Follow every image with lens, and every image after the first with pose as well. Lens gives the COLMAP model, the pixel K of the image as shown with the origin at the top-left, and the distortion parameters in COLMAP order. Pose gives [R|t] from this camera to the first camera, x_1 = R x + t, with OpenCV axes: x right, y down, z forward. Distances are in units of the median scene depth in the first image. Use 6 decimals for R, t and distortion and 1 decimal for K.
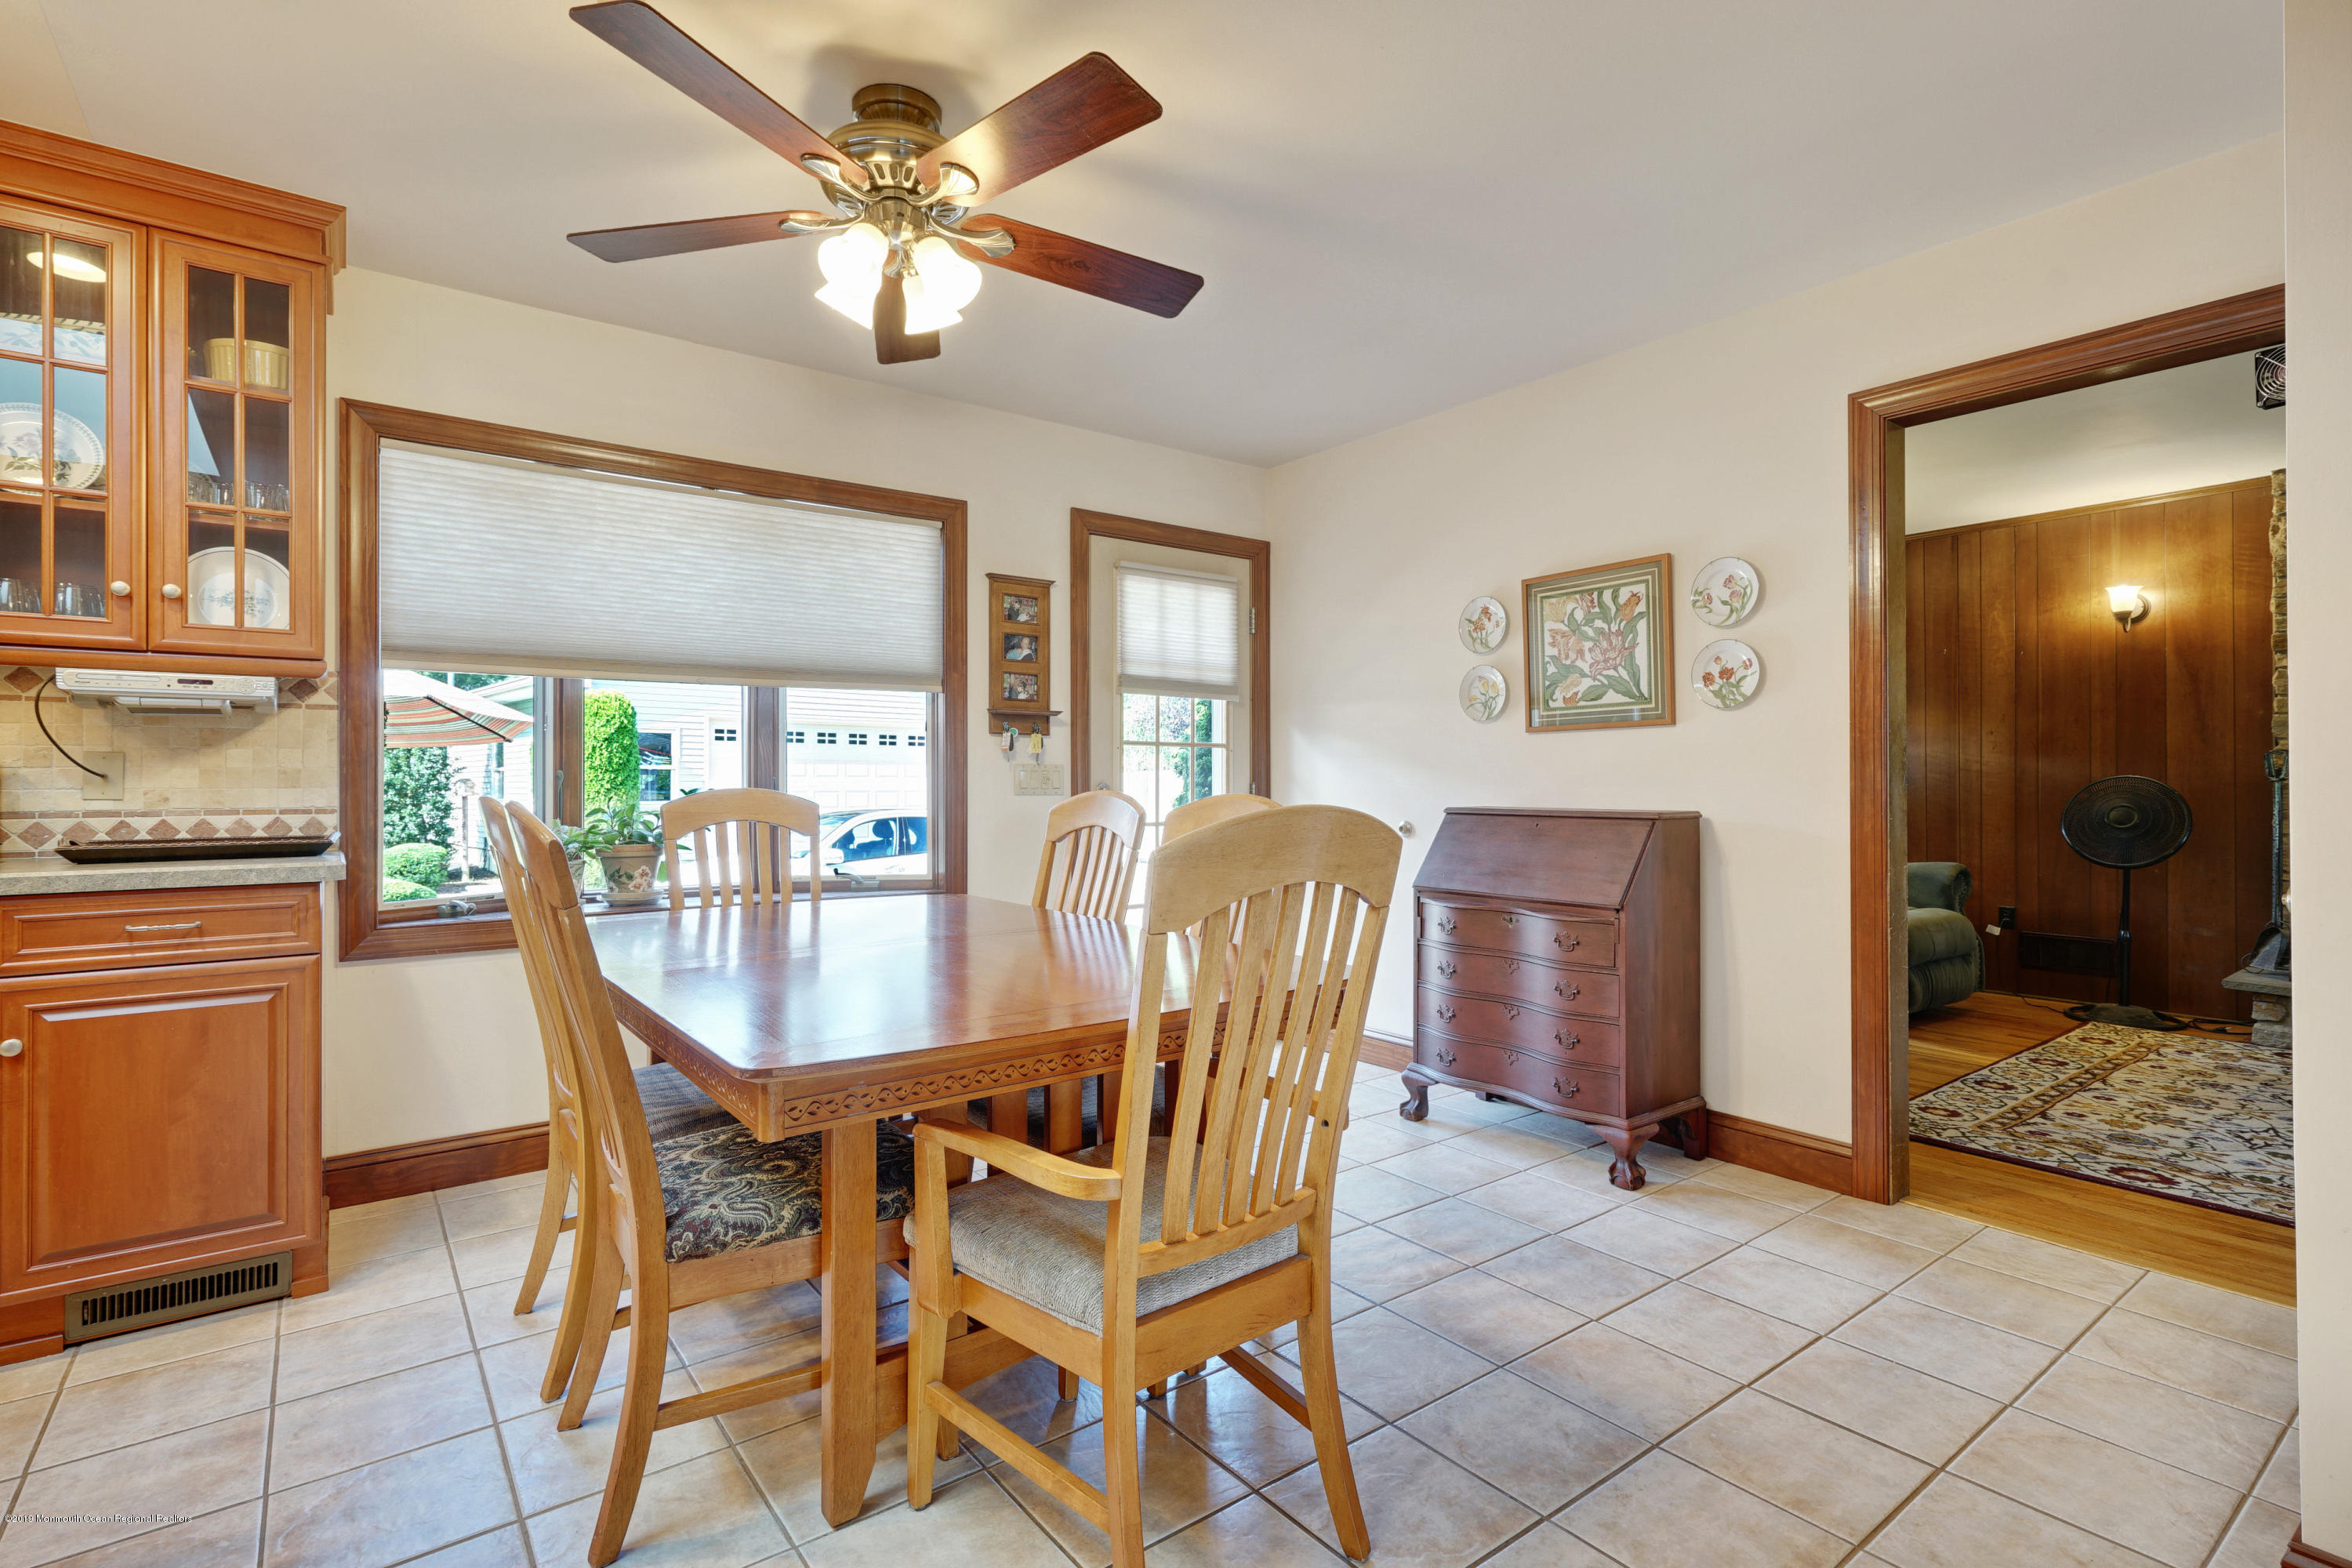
lens RADIAL K [[1127.8, 0, 1181.3], [0, 1127.8, 774.7], [0, 0, 1]] dist [-0.005906, 0.000865]
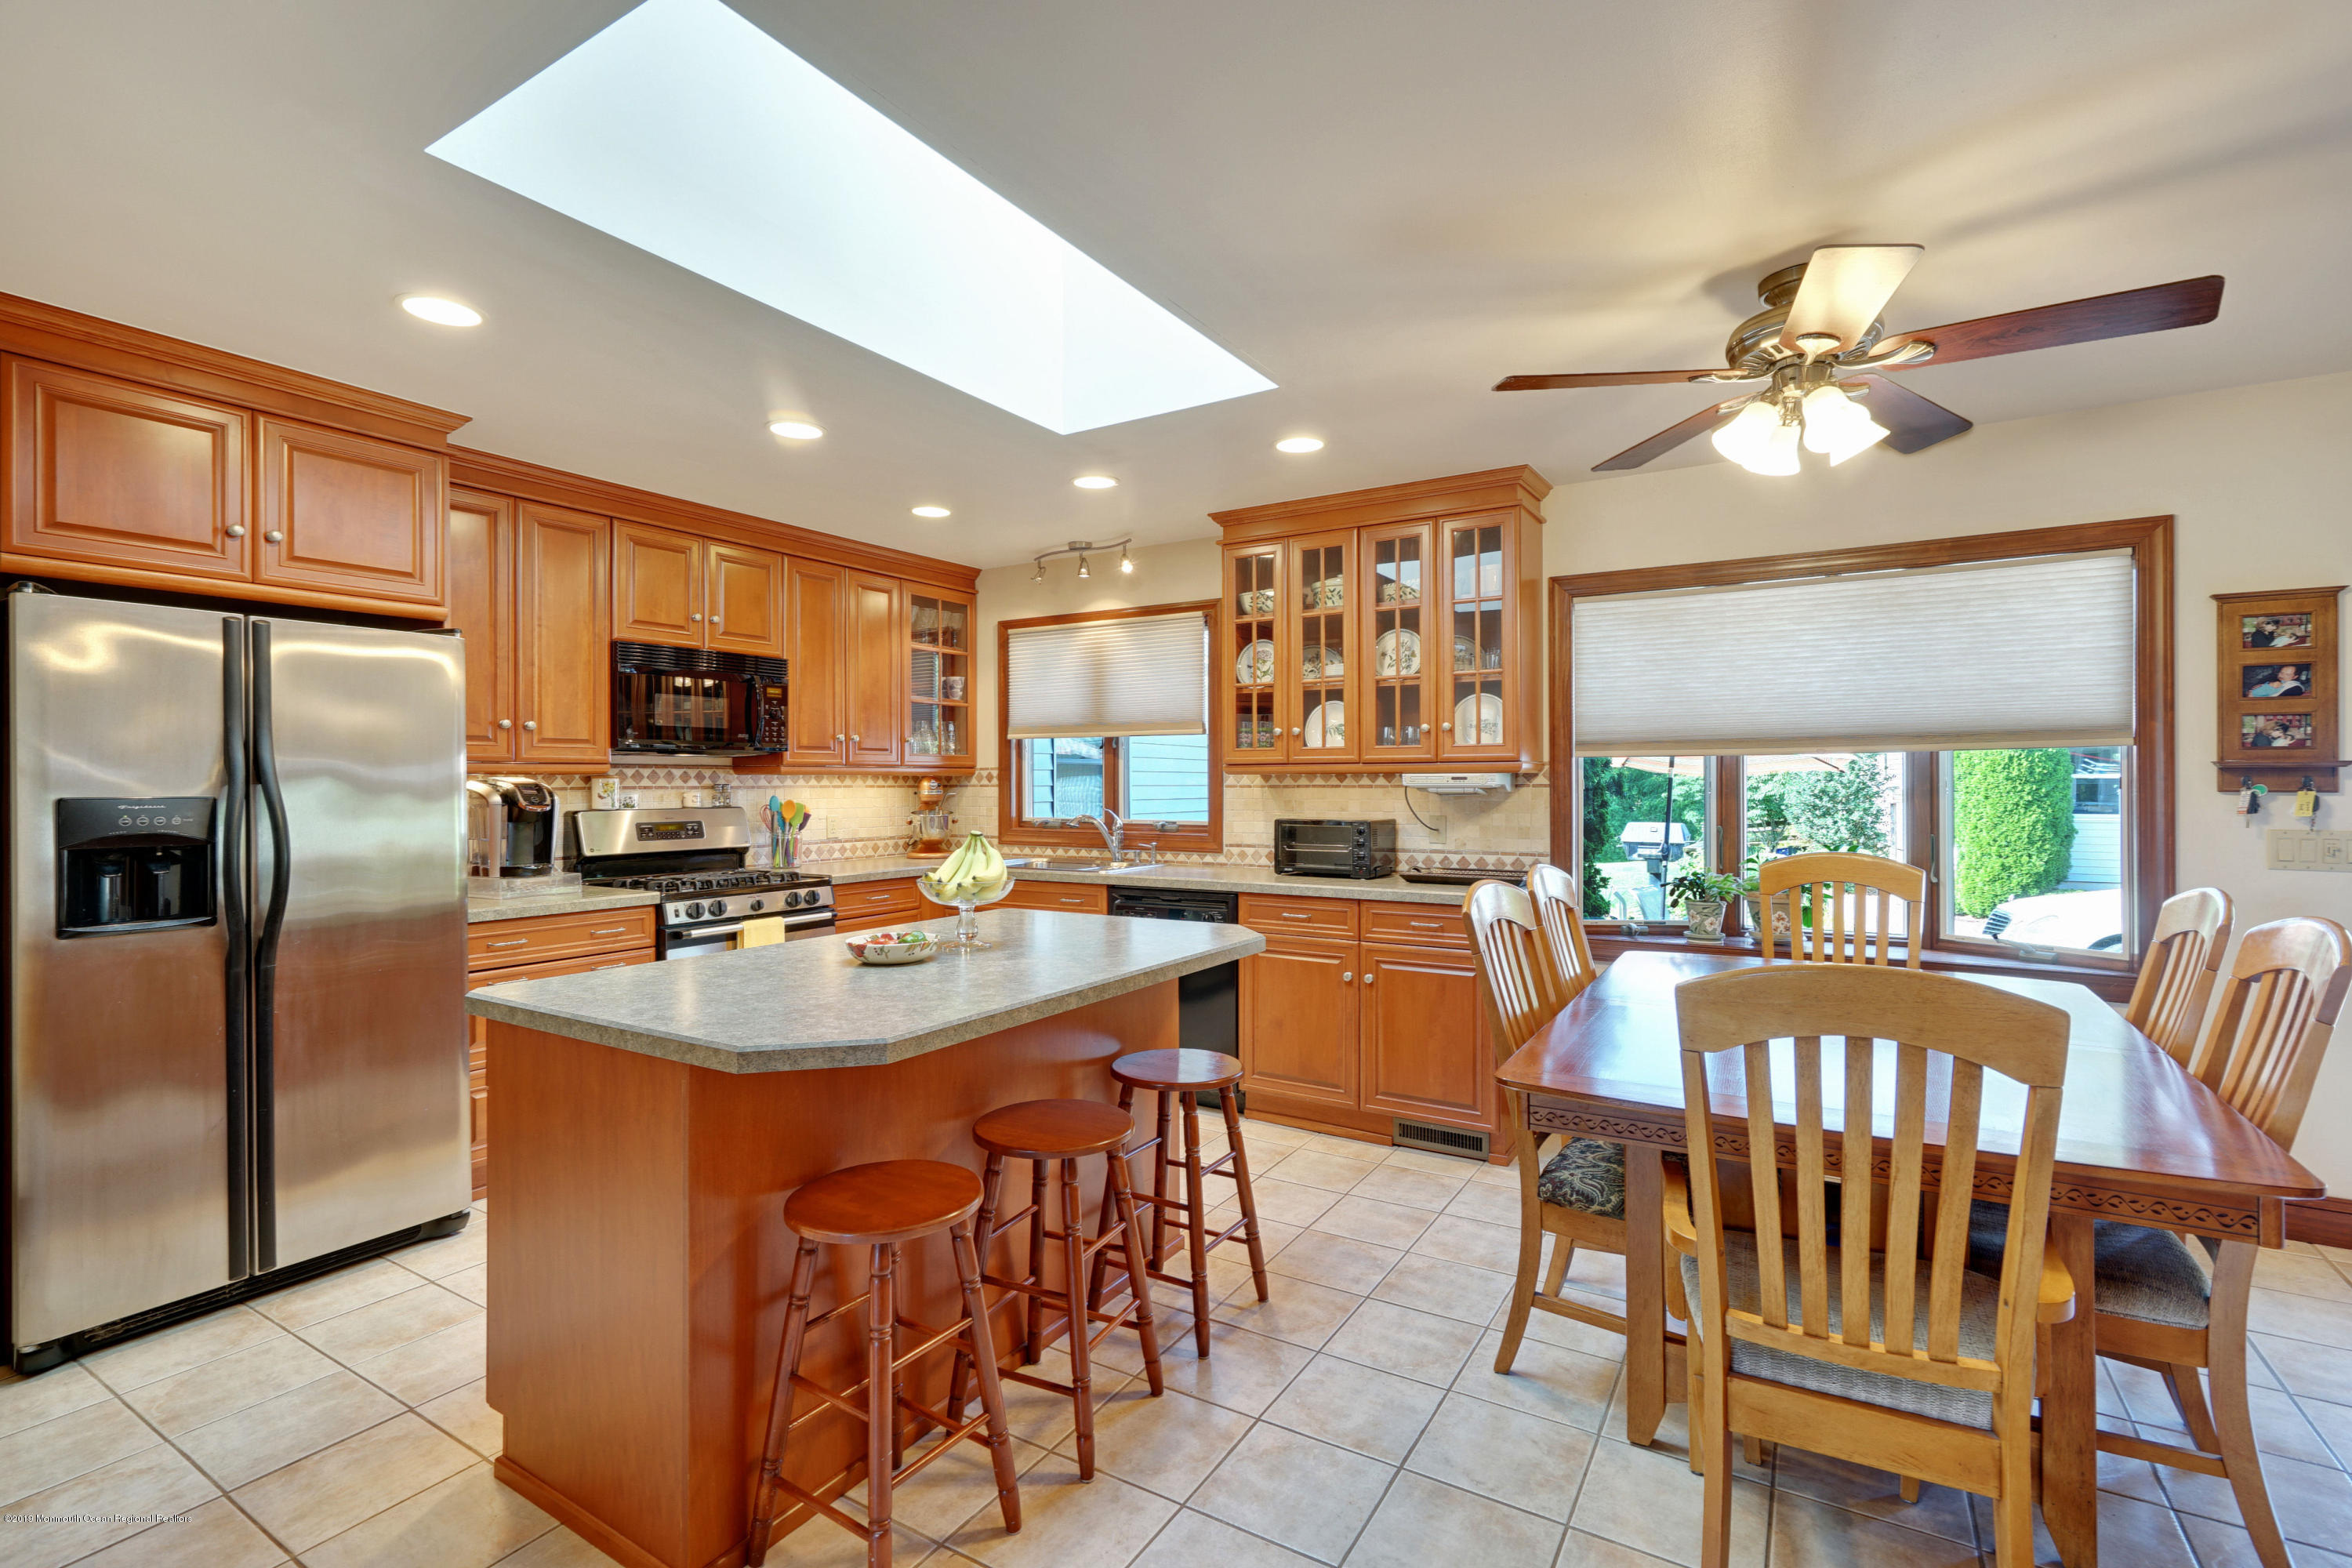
lens RADIAL K [[1068.3, 0, 1149.8], [0, 1068.3, 777.9], [0, 0, 1]] dist [-0.004605, 0.002115]
pose [[0.342937, -0.004680, -0.939347, 0.382800], [0.011610, 0.999932, -0.000743, -0.072680], [0.939287, -0.010651, 0.342968, 0.015968]]
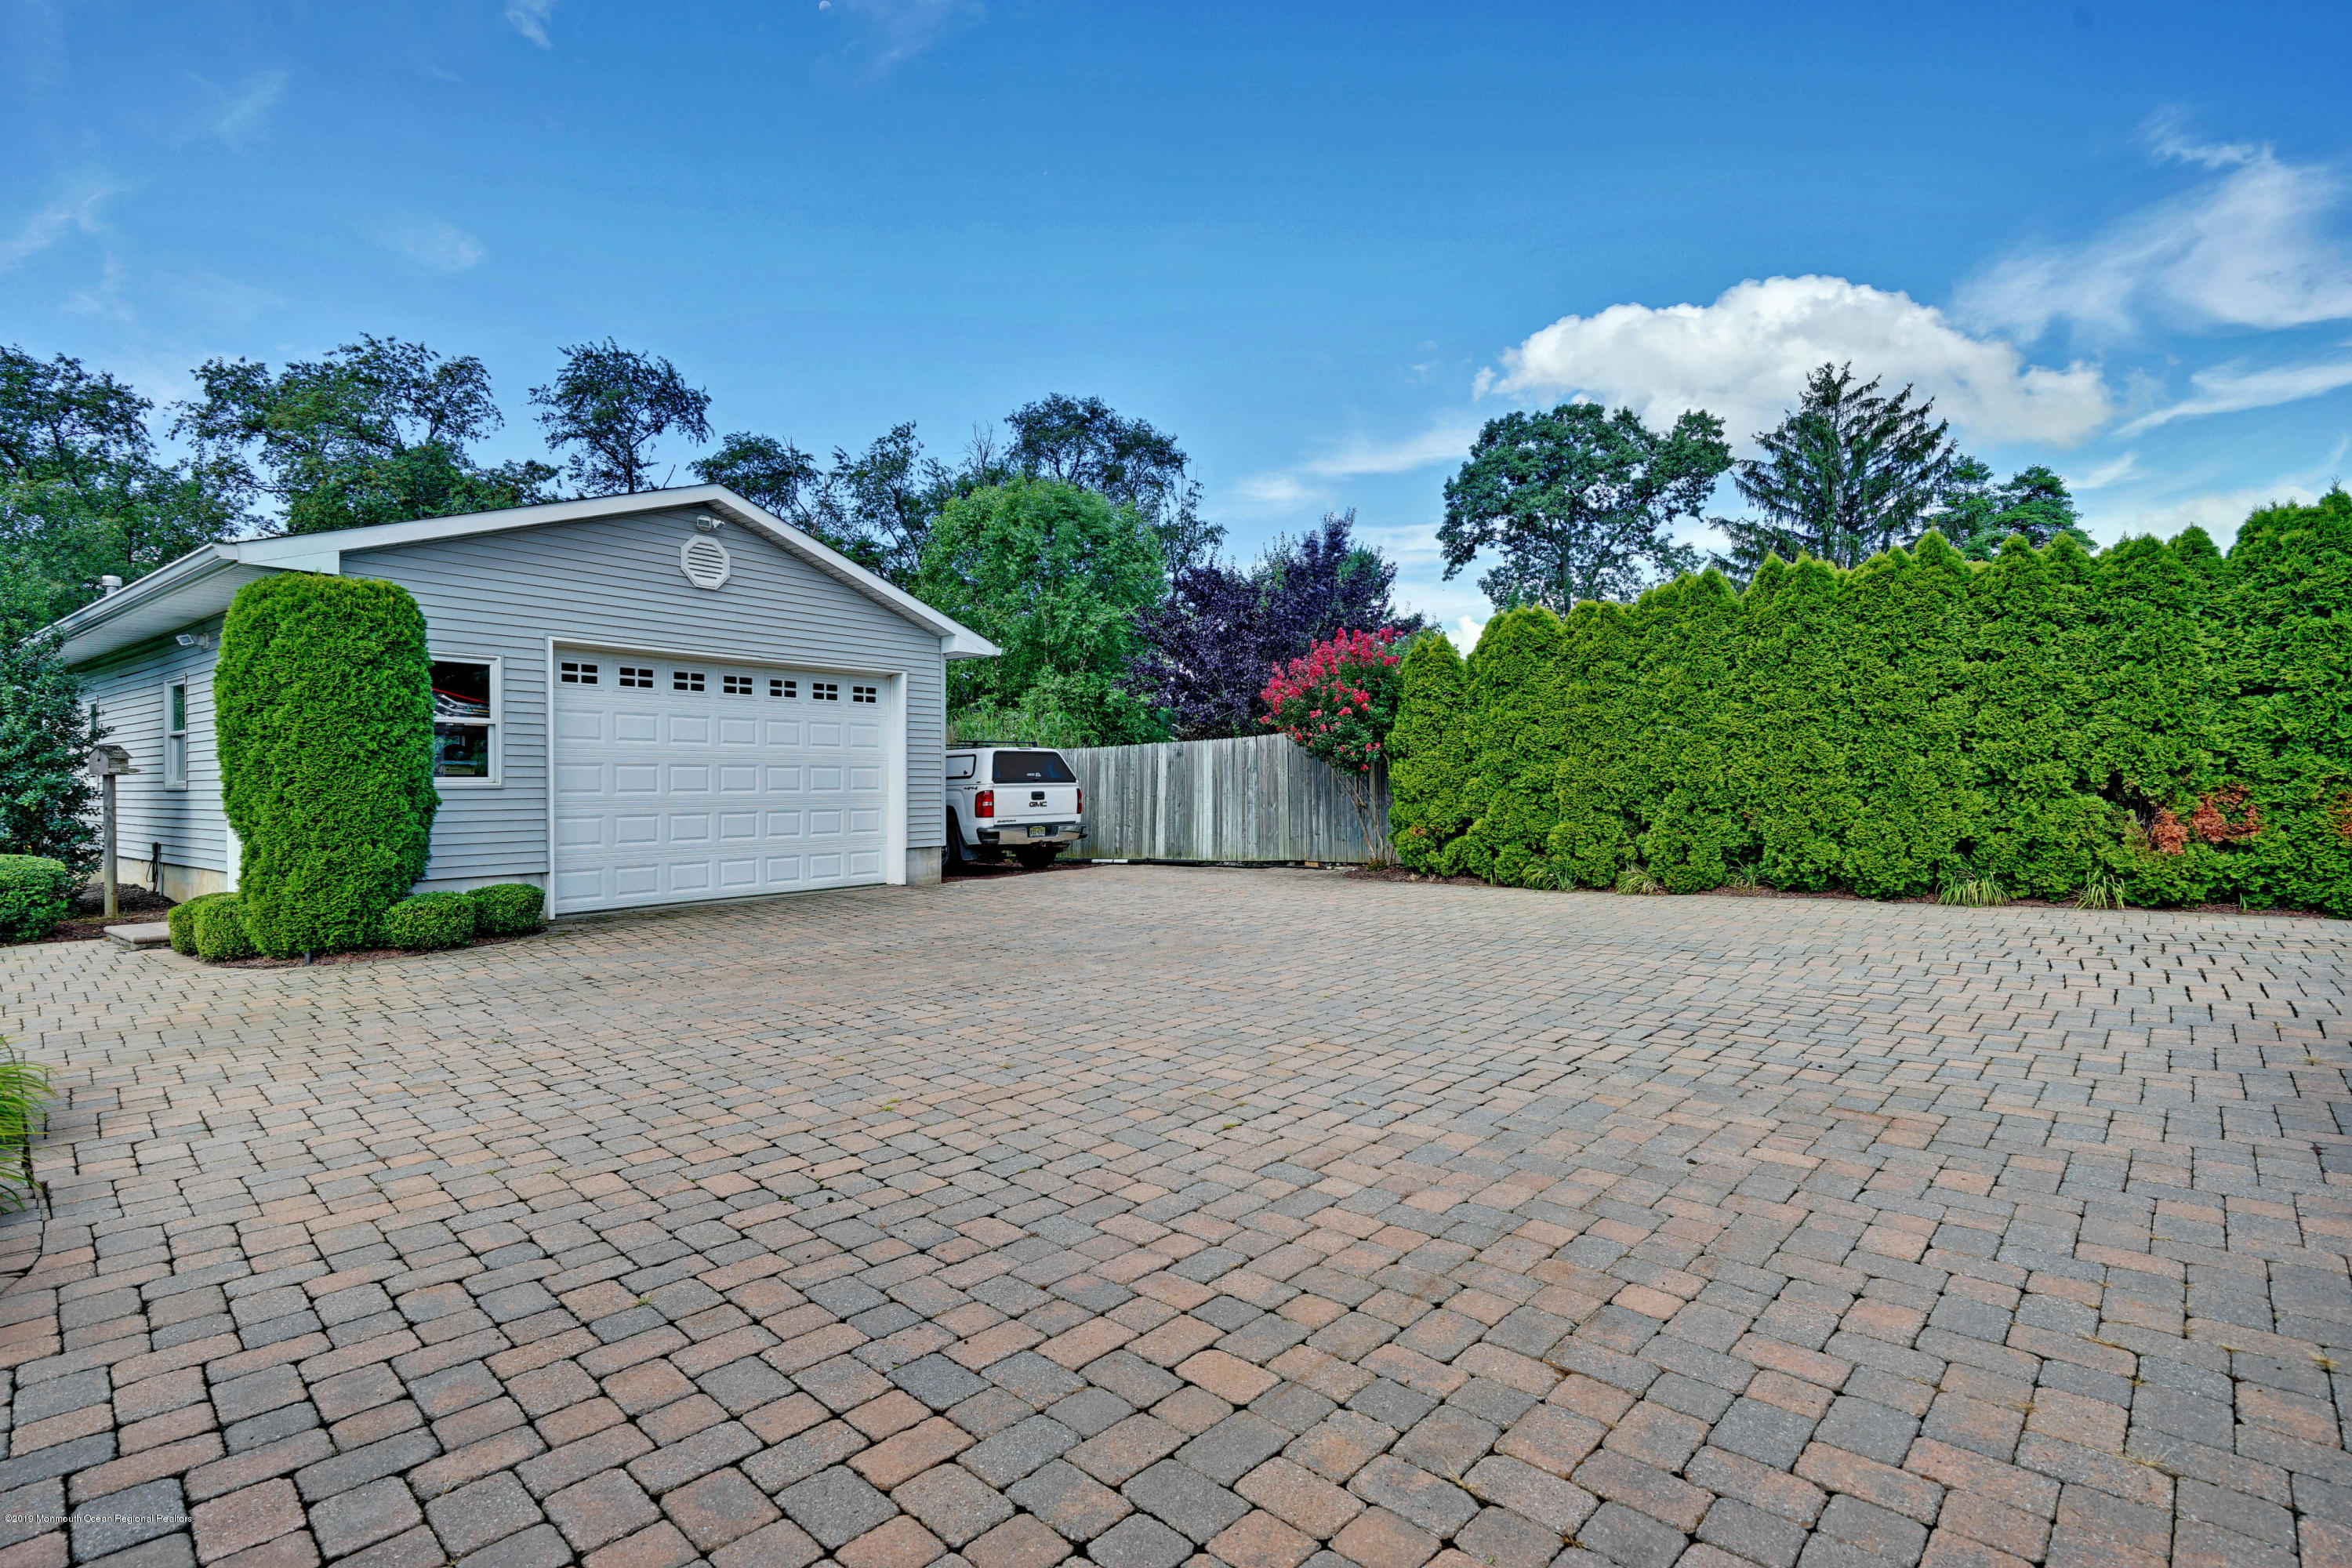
lens RADIAL K [[1068.3, 0, 1185.4], [0, 1068.3, 785.0], [0, 0, 1]] dist [-0.004605, 0.002115]
pose [[0.983787, -0.003195, 0.179315, -0.999914], [0.001354, 0.999945, 0.010391, 0.118064], [-0.179338, -0.009980, 0.983737, 1.967530]]
